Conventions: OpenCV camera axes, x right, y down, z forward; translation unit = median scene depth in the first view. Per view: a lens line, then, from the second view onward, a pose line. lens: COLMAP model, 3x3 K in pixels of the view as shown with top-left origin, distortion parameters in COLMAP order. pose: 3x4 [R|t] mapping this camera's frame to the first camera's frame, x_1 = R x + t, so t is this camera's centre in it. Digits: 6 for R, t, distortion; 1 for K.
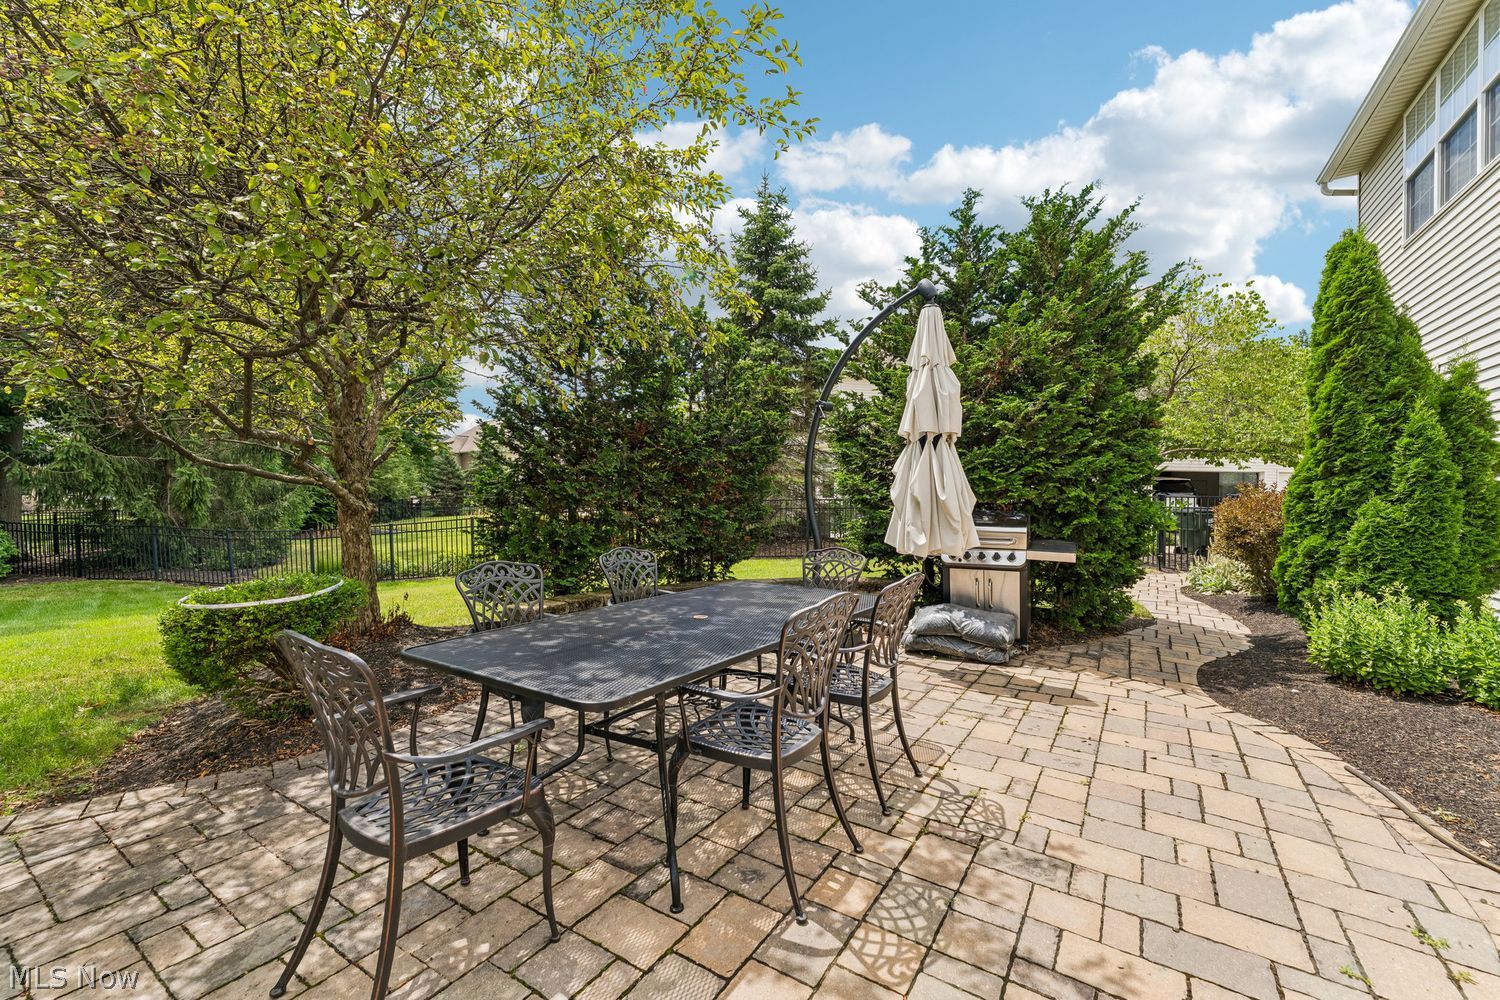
lens RADIAL K [[606.4, 0, 750.5], [0, 606.4, 495.1], [0, 0, 1]] dist [0.010248, 0.000232]
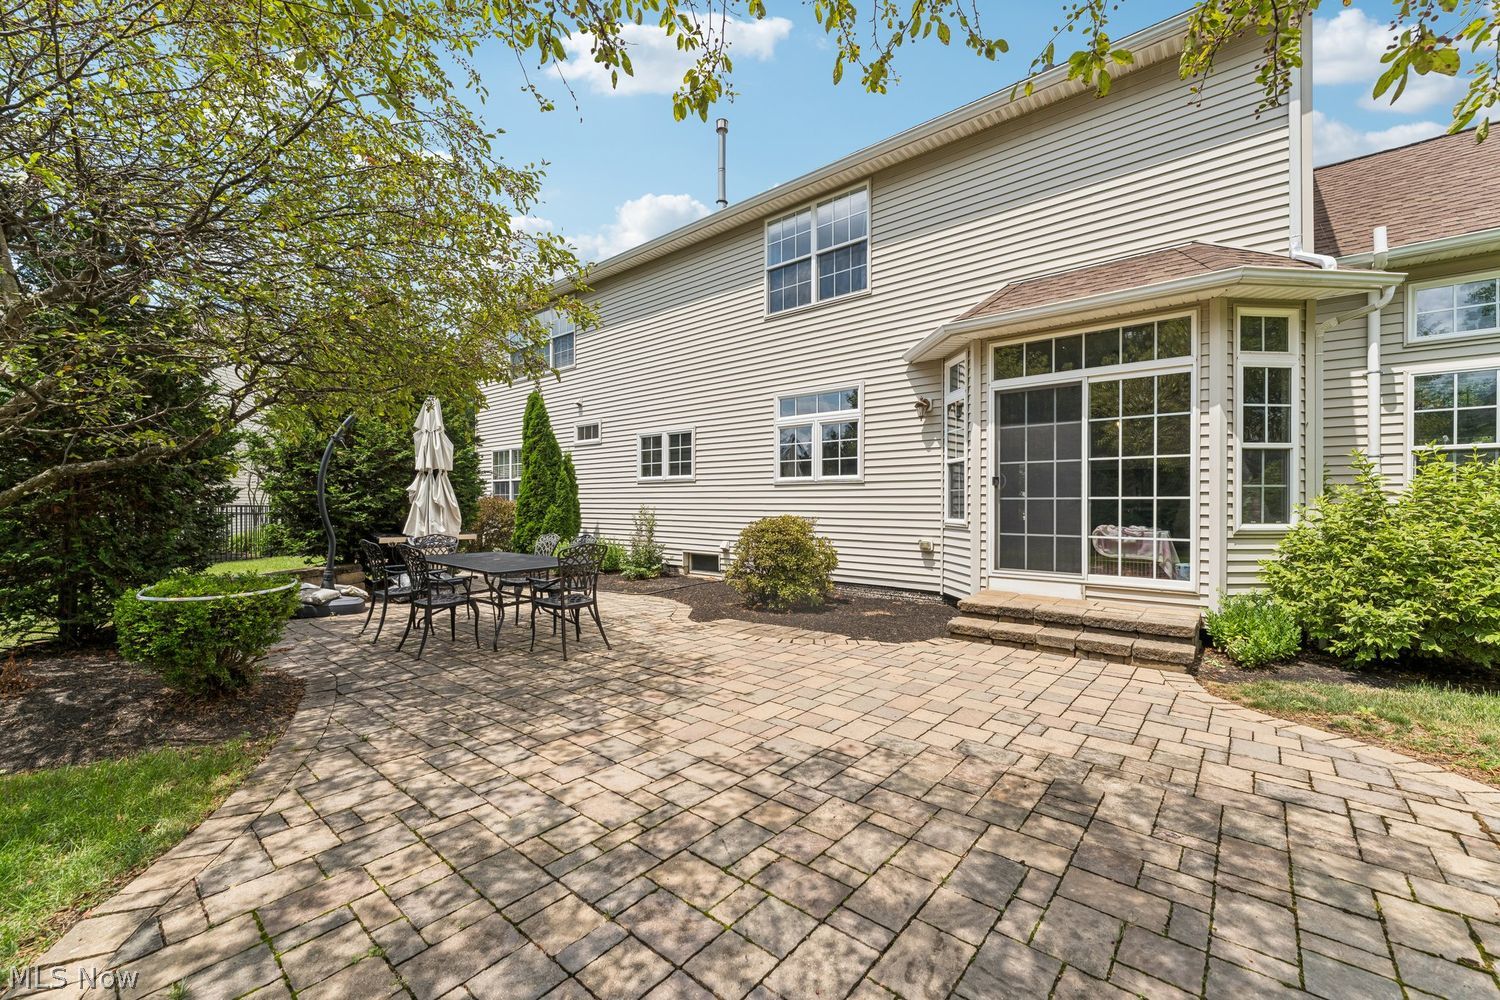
lens RADIAL K [[606.4, 0, 749.4], [0, 606.4, 503.7], [0, 0, 1]] dist [0.010248, 0.000232]
pose [[0.138558, -0.003741, 0.990347, -1.309384], [0.007002, 0.999972, 0.002798, -0.002349], [-0.990329, 0.006547, 0.138581, -0.133597]]
